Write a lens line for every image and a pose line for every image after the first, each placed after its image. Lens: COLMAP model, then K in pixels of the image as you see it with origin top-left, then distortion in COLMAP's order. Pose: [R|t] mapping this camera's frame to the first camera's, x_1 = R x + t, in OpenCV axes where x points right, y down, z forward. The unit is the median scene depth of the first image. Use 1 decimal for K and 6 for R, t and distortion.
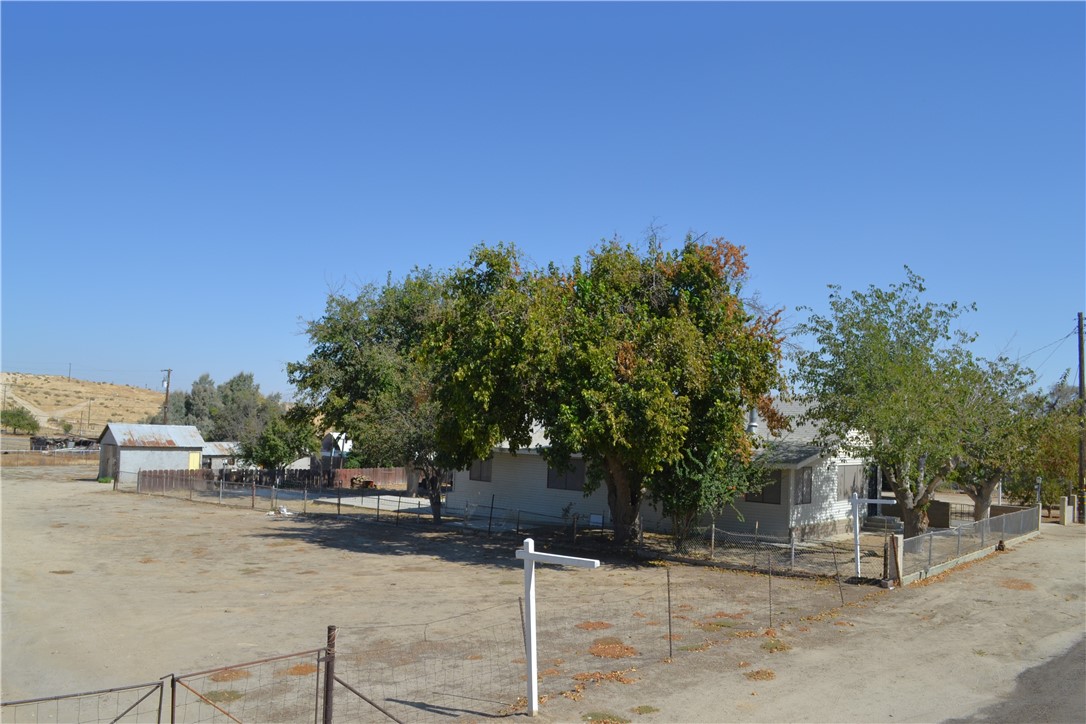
lens RADIAL K [[887.4, 0, 540.7], [0, 887.4, 370.8], [0, 0, 1]] dist [-0.081312, 0.010019]
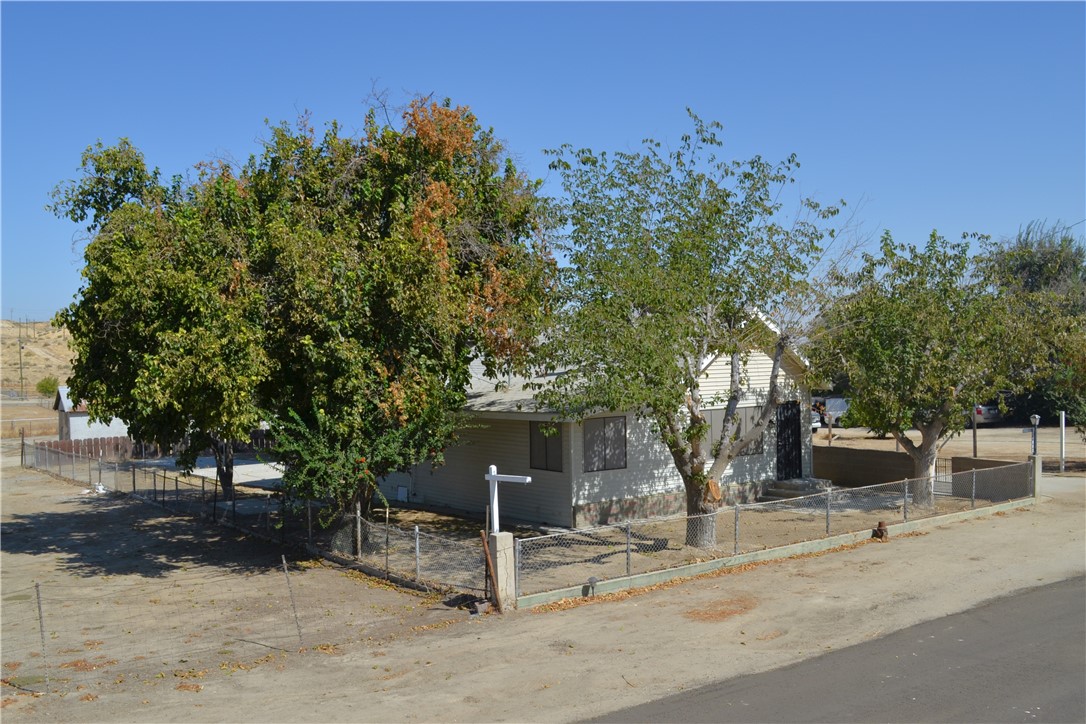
lens RADIAL K [[1059.8, 0, 535.5], [0, 1059.8, 365.6], [0, 0, 1]] dist [-0.065278, 0.013995]
pose [[0.972126, -0.052820, -0.228432, 0.467081], [0.068914, 0.995628, 0.063057, 0.012081], [0.224103, -0.077041, 0.971516, 0.198077]]
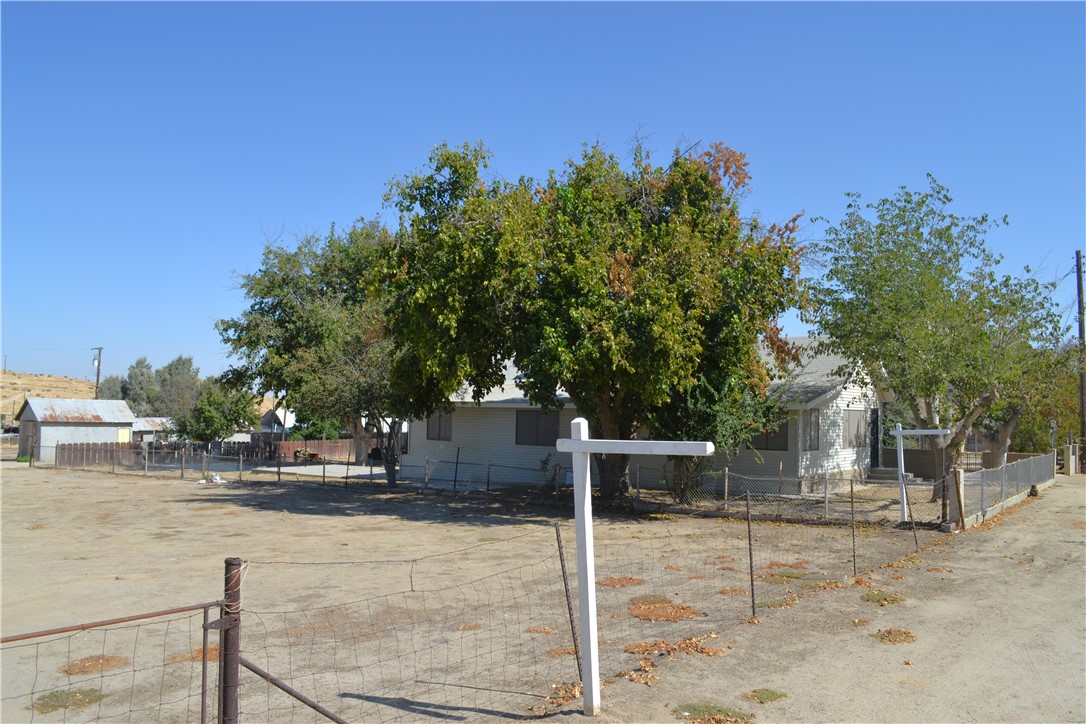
lens RADIAL K [[871.3, 0, 539.8], [0, 871.3, 372.1], [0, 0, 1]] dist [-0.084548, 0.012858]
pose [[0.997819, -0.014963, 0.064296, -0.029930], [0.013932, 0.999768, 0.016445, 0.057551], [-0.064527, -0.015514, 0.997795, 0.161243]]
